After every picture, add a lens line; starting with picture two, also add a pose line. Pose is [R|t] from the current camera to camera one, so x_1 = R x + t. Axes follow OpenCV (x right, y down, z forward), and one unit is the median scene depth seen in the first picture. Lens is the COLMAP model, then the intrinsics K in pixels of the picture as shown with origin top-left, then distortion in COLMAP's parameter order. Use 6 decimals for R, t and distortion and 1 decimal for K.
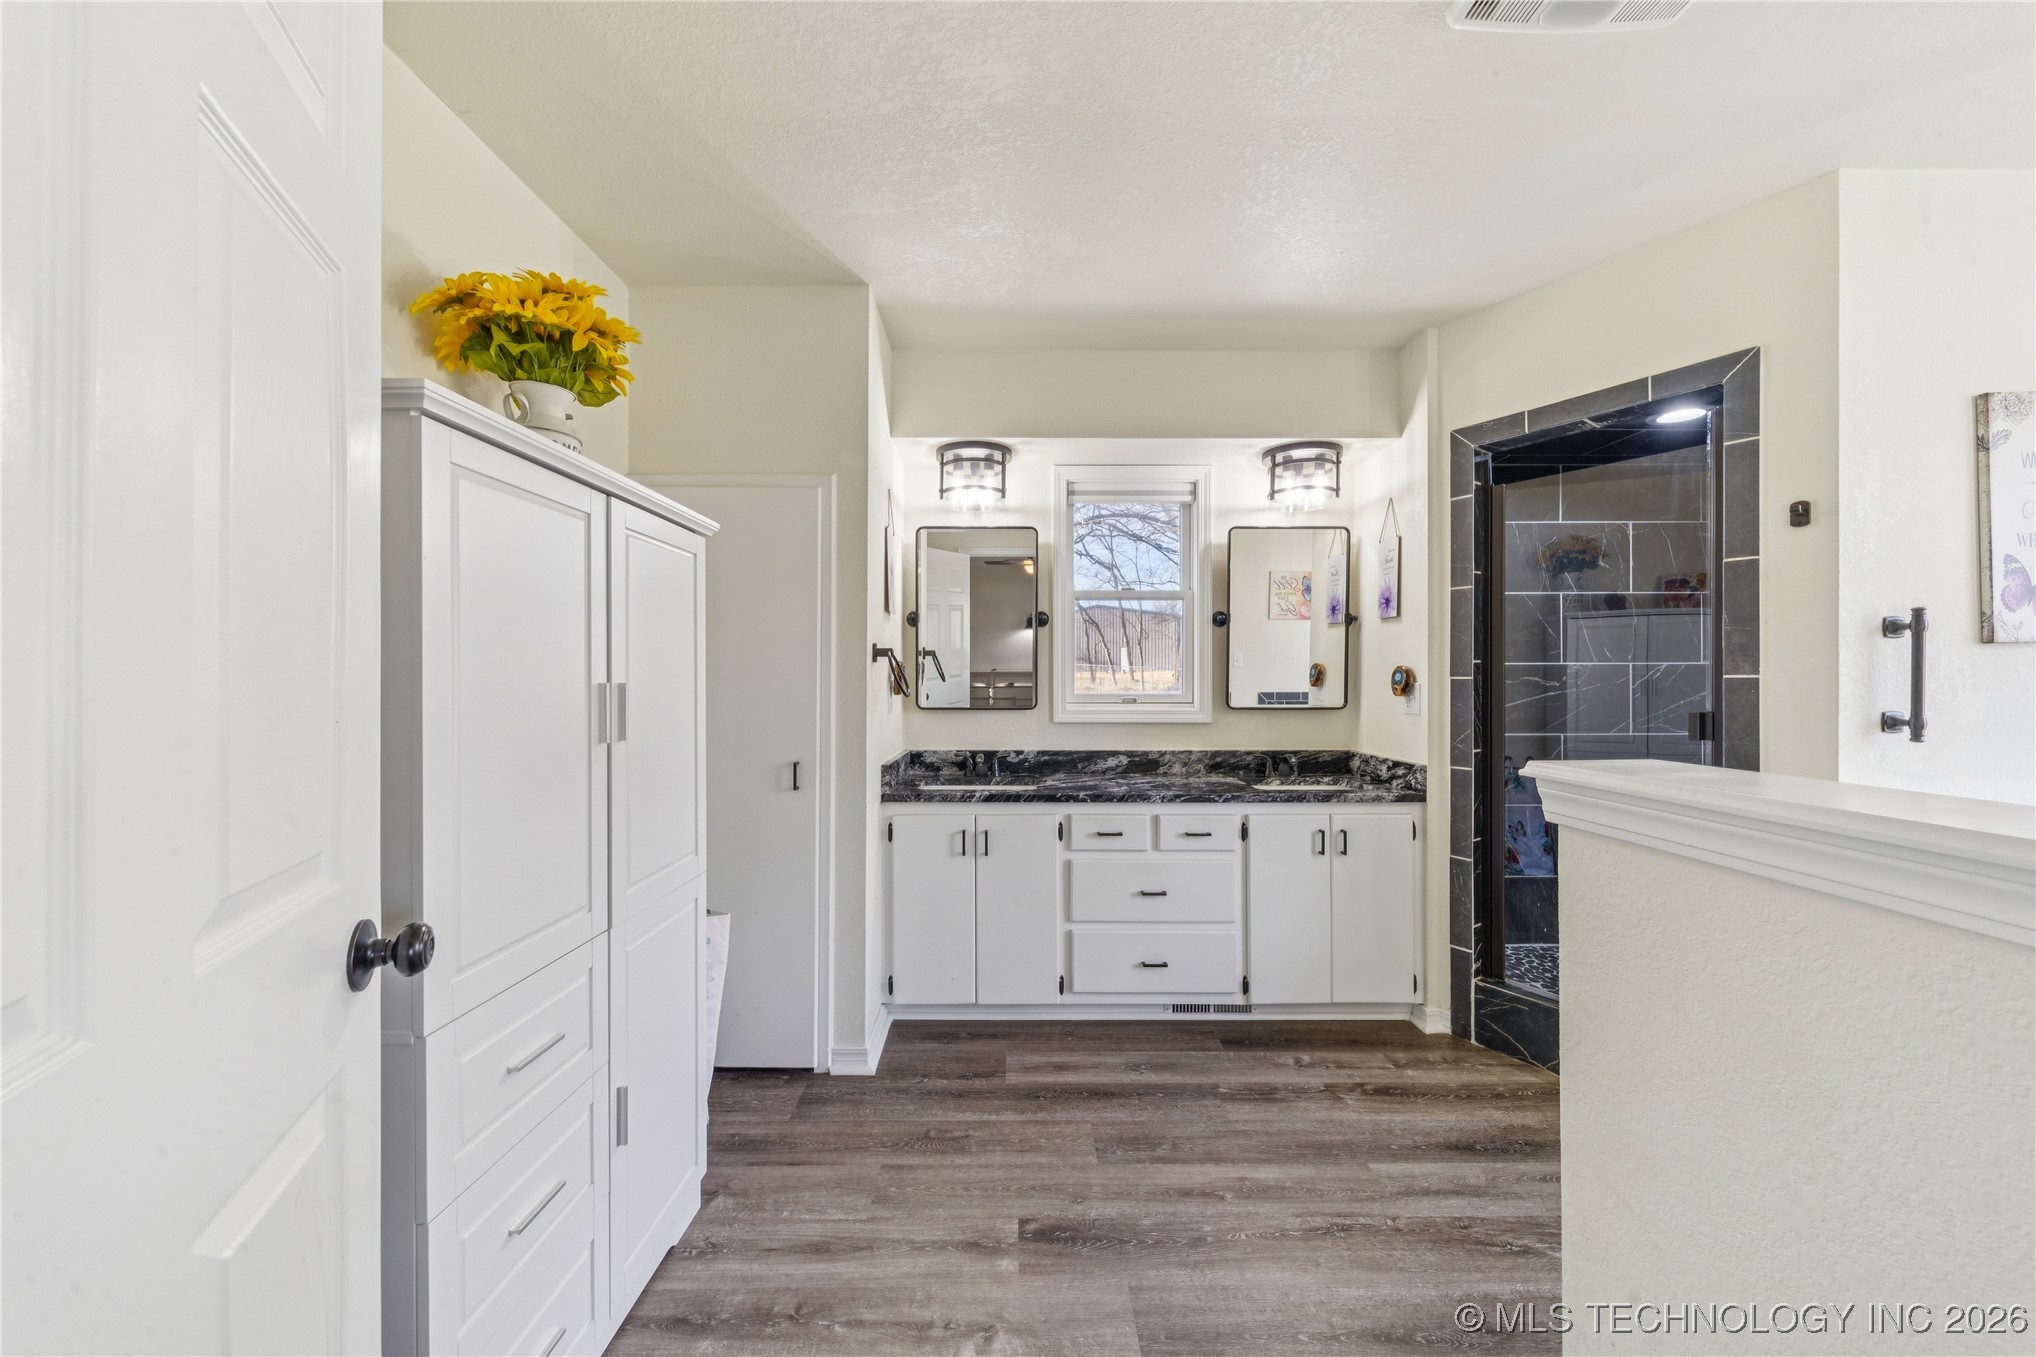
lens RADIAL K [[718.3, 0, 1017.0], [0, 718.3, 677.3], [0, 0, 1]] dist [0.000904, -0.001516]
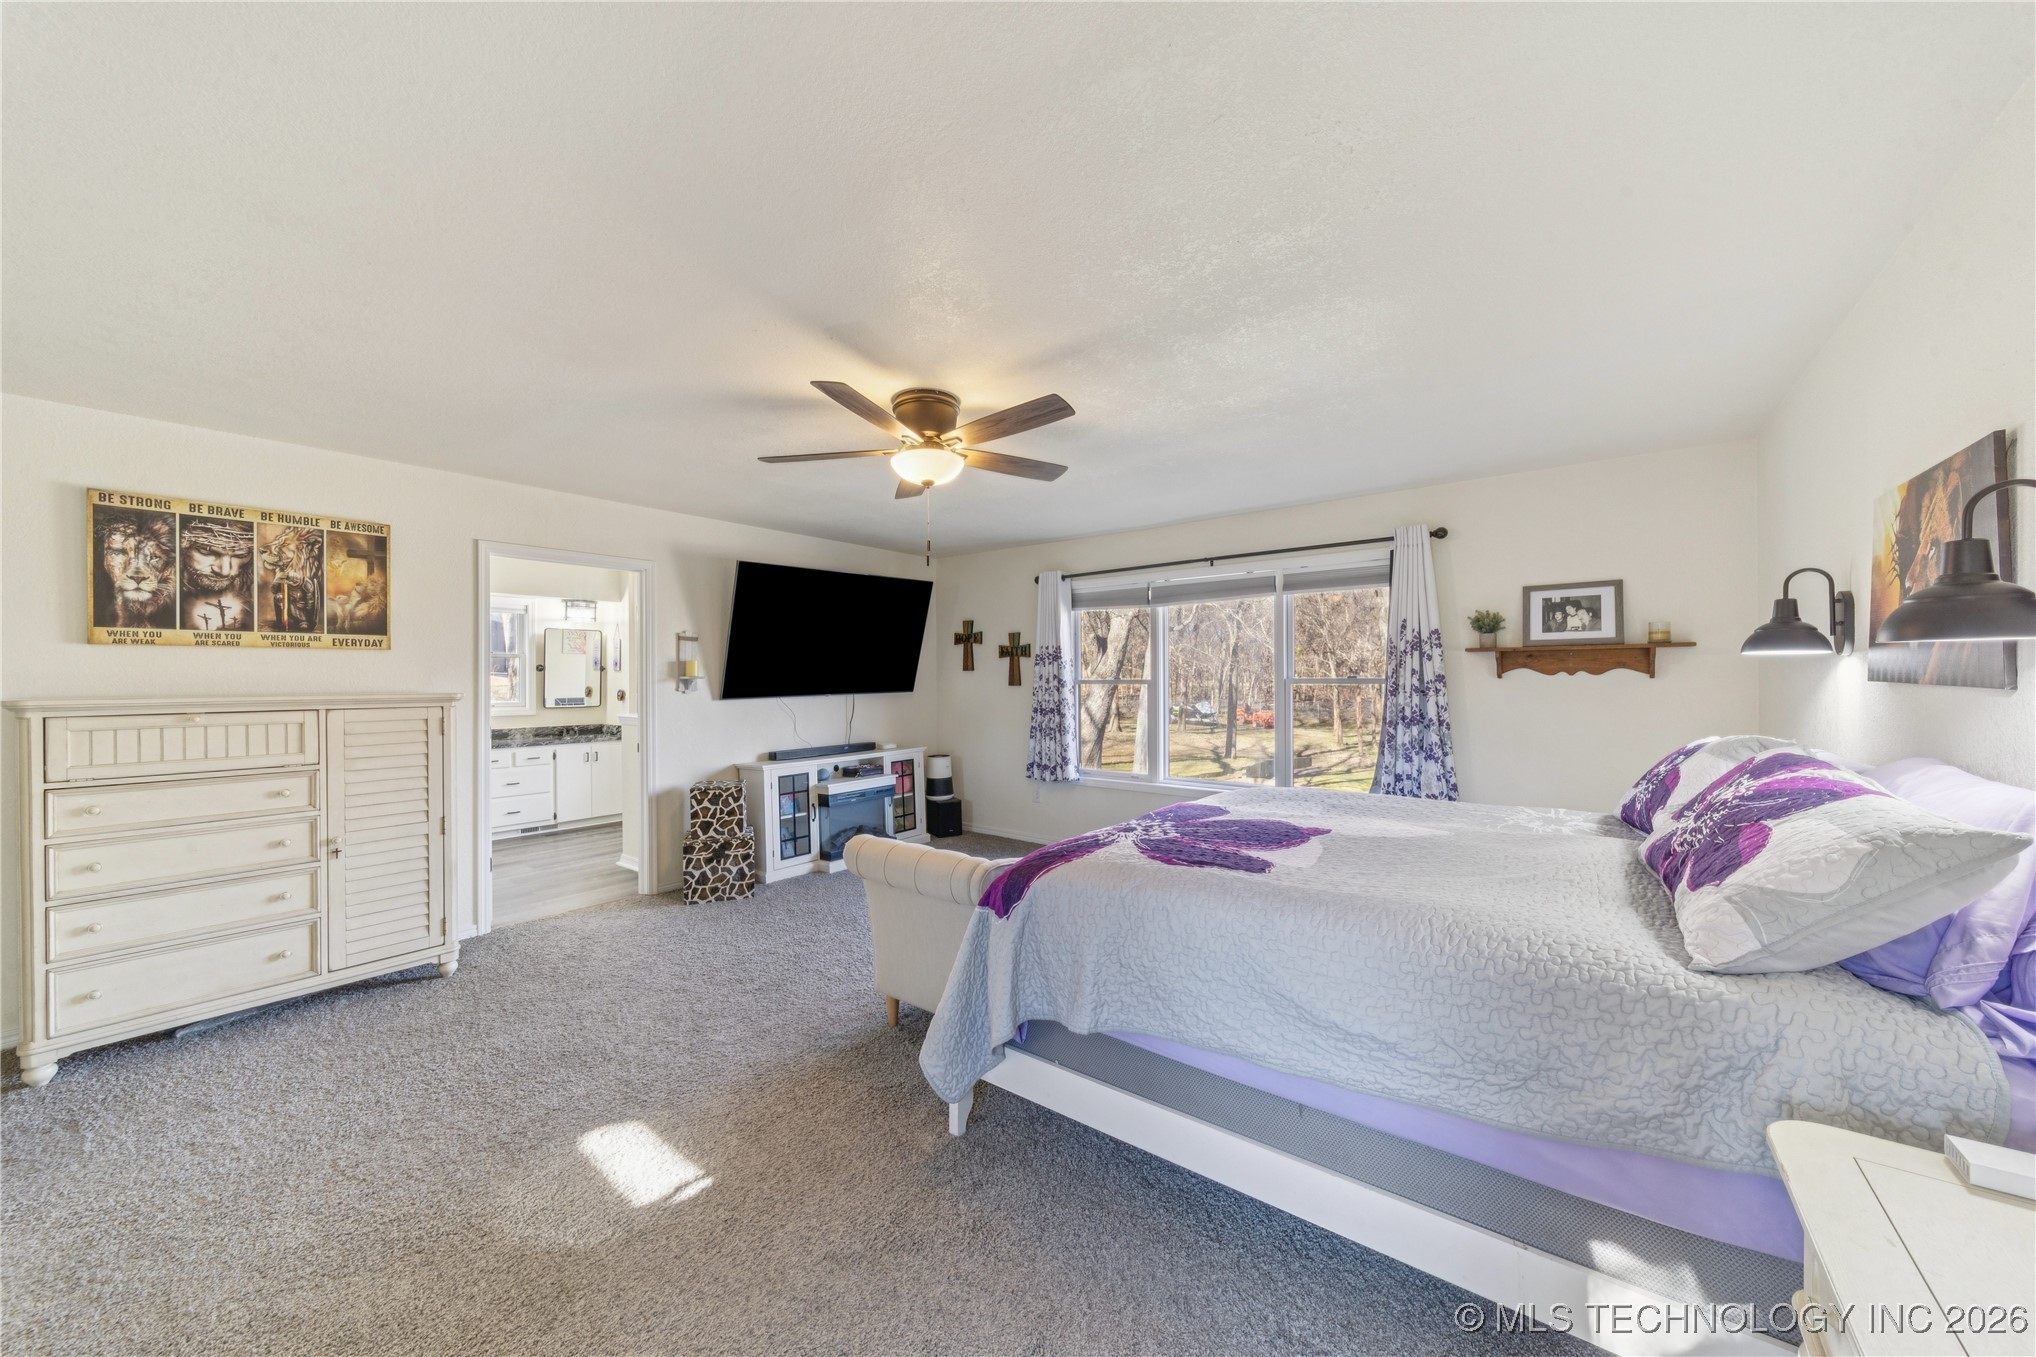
lens RADIAL K [[718.3, 0, 1021.4], [0, 718.3, 677.1], [0, 0, 1]] dist [0.000904, -0.001516]
pose [[0.612269, -0.004973, 0.790634, -0.599341], [0.001744, 0.999986, 0.004940, -0.065455], [-0.790648, -0.001646, 0.612269, -1.641118]]
